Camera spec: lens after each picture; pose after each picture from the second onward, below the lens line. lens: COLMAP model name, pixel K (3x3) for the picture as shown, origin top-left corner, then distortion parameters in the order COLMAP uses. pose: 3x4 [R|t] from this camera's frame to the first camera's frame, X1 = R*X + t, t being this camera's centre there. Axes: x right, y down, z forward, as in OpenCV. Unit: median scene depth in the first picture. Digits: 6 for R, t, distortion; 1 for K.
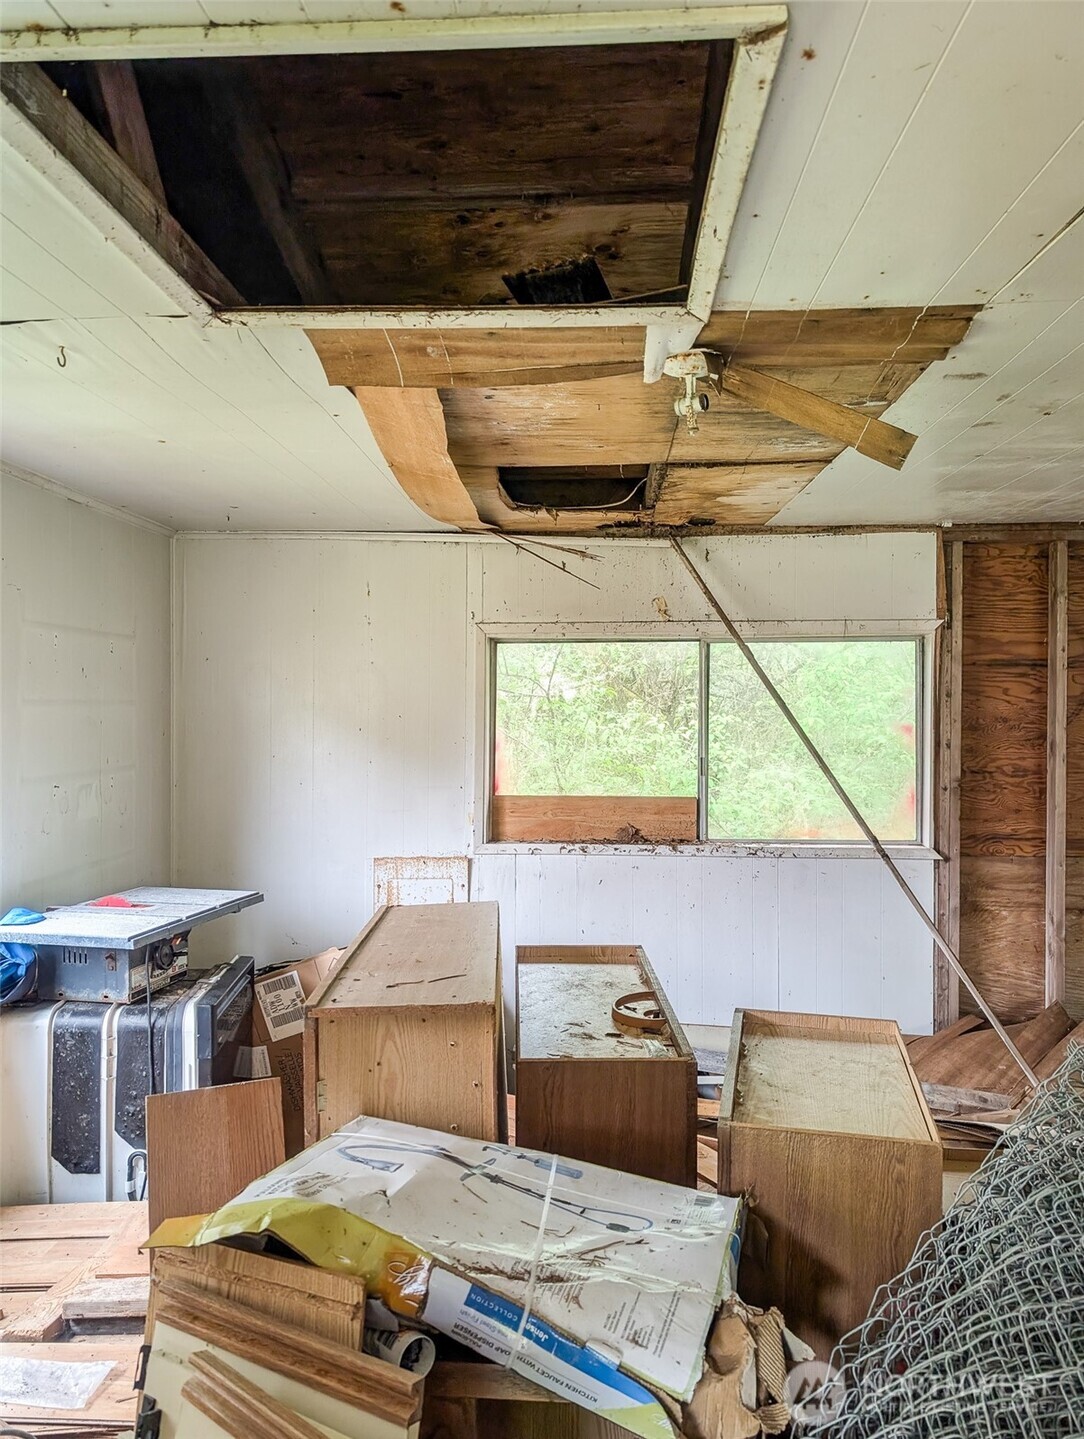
lens RADIAL K [[1607.6, 0, 542.0], [0, 1607.6, 719.5], [0, 0, 1]] dist [-0.005935, -0.251609]
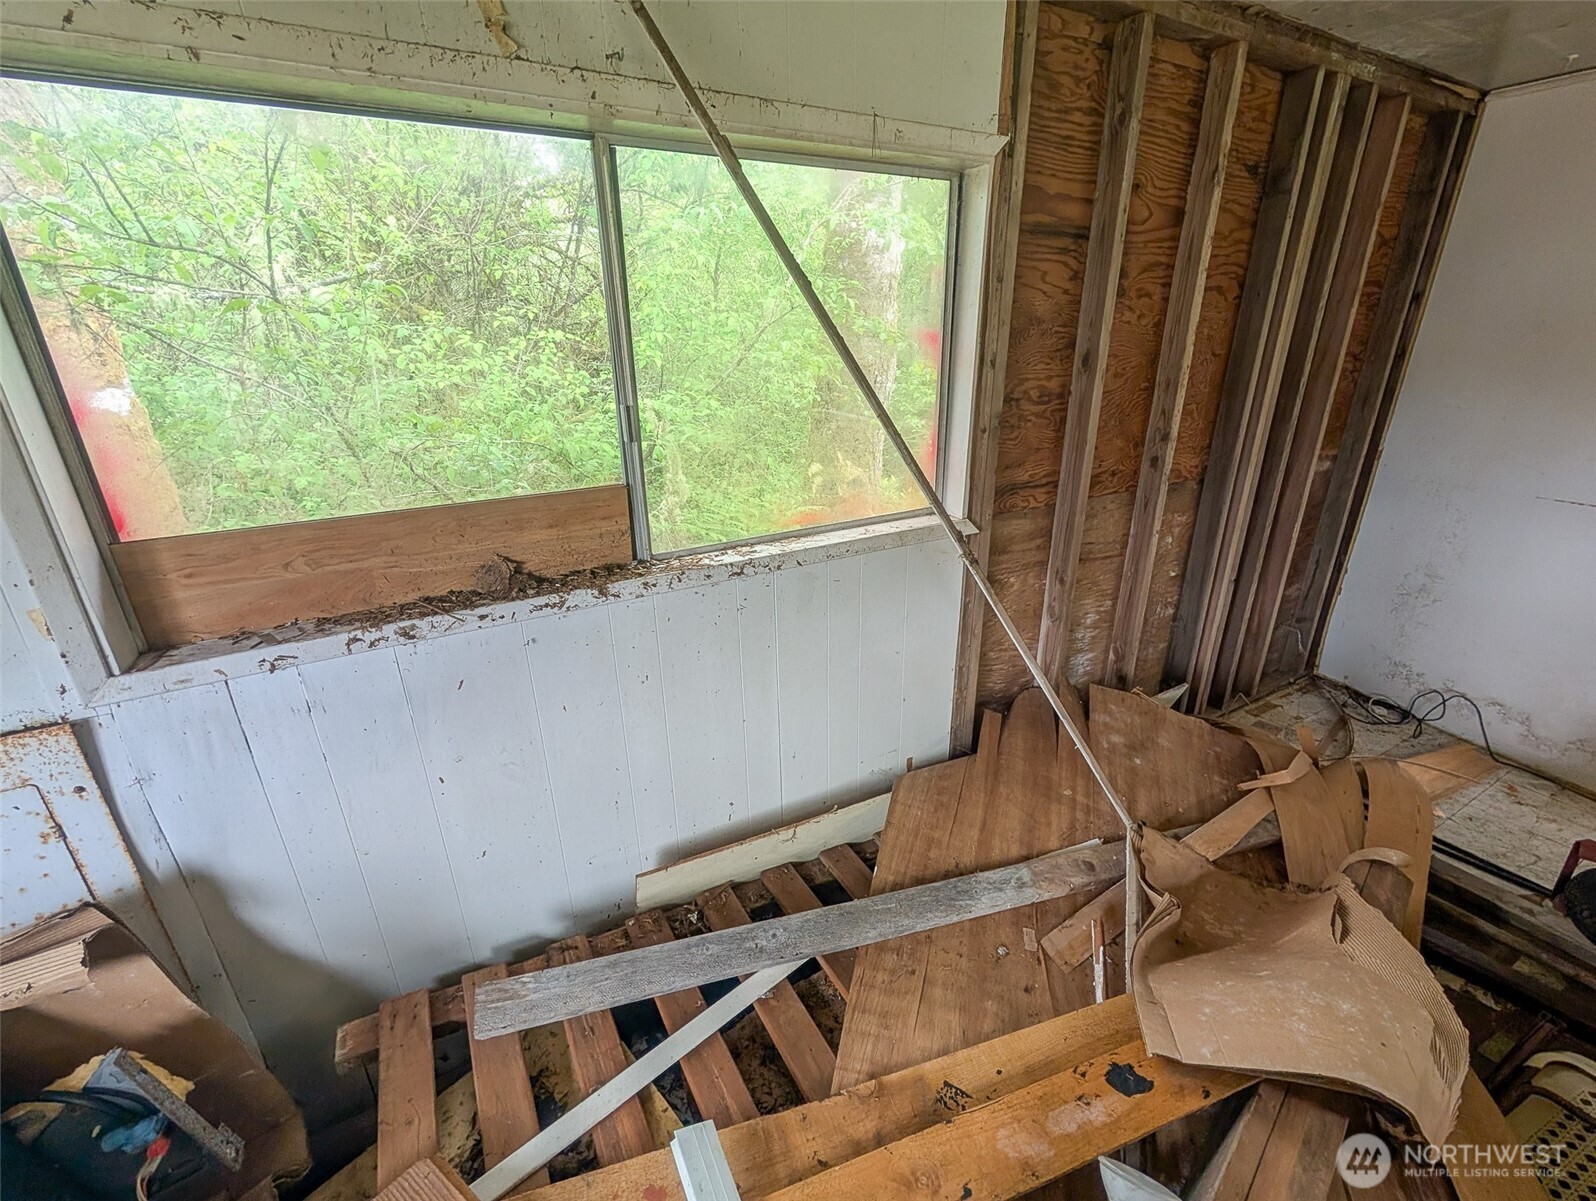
lens RADIAL K [[683.8, 0, 798.0], [0, 683.8, 600.5], [0, 0, 1]] dist [0.001127, -0.000146]
pose [[0.857445, -0.203271, 0.472725, 0.030730], [0.023797, 0.933351, 0.358174, 0.004647], [-0.514025, -0.295865, 0.805135, 0.776344]]
